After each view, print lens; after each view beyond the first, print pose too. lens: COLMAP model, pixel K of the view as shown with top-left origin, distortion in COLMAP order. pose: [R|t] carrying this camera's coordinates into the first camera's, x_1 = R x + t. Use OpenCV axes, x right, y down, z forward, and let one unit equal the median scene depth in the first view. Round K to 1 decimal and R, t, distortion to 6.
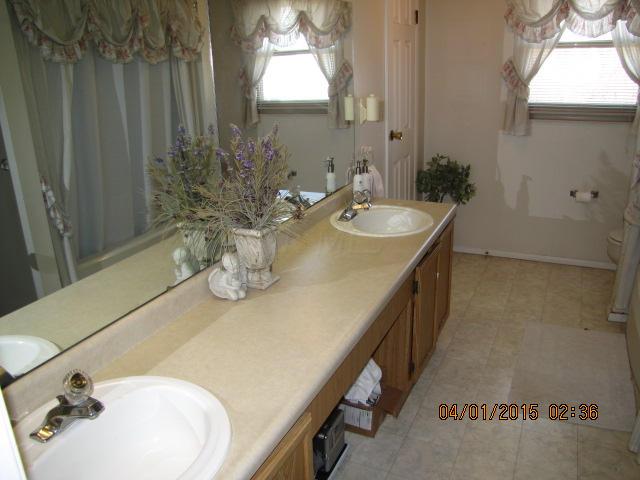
lens RADIAL K [[539.6, 0, 315.7], [0, 539.6, 244.1], [0, 0, 1]] dist [-0.161901, 0.126008]
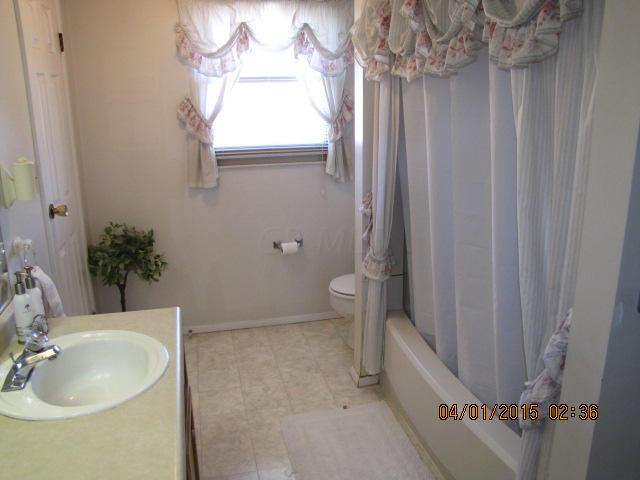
lens RADIAL K [[539.6, 0, 326.9], [0, 539.6, 223.2], [0, 0, 1]] dist [-0.161901, 0.126008]
pose [[0.762243, -0.132097, 0.633669, -0.012179], [0.192748, 0.980866, -0.027382, -0.097740], [-0.617928, 0.143010, 0.773119, 0.258011]]
